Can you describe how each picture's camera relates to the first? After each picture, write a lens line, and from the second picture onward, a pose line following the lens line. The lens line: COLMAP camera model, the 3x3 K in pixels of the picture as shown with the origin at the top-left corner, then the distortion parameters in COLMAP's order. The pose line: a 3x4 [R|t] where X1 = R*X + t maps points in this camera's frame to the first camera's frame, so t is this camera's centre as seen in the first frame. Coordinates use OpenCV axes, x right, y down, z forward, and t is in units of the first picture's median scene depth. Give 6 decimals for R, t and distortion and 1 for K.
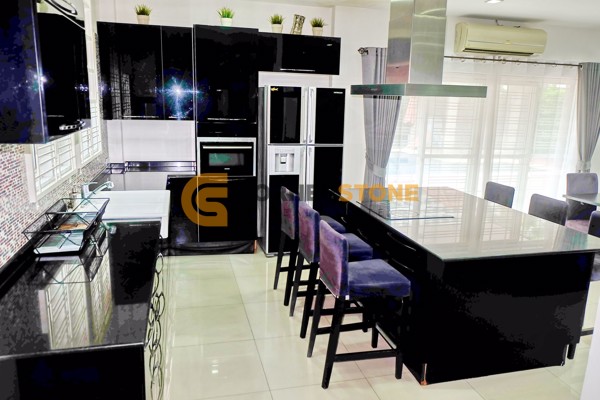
lens RADIAL K [[469.5, 0, 302.2], [0, 469.5, 198.9], [0, 0, 1]] dist [-0.038323, 0.002667]
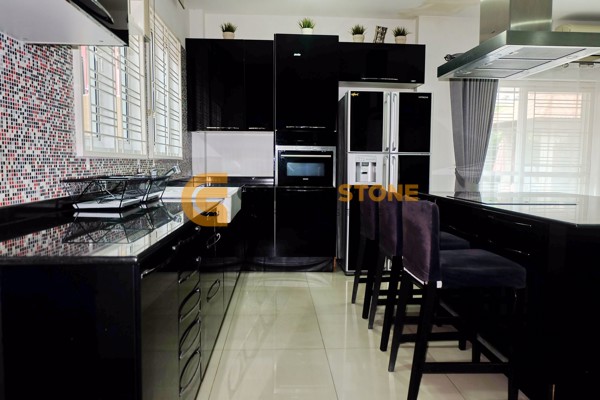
lens RADIAL K [[441.0, 0, 299.6], [0, 441.0, 194.1], [0, 0, 1]] dist [-0.010998, 0.012760]
pose [[0.980136, -0.002761, -0.198307, 0.008069], [-0.024959, 0.990236, -0.137148, 0.094489], [0.196749, 0.139373, 0.970497, 0.124847]]
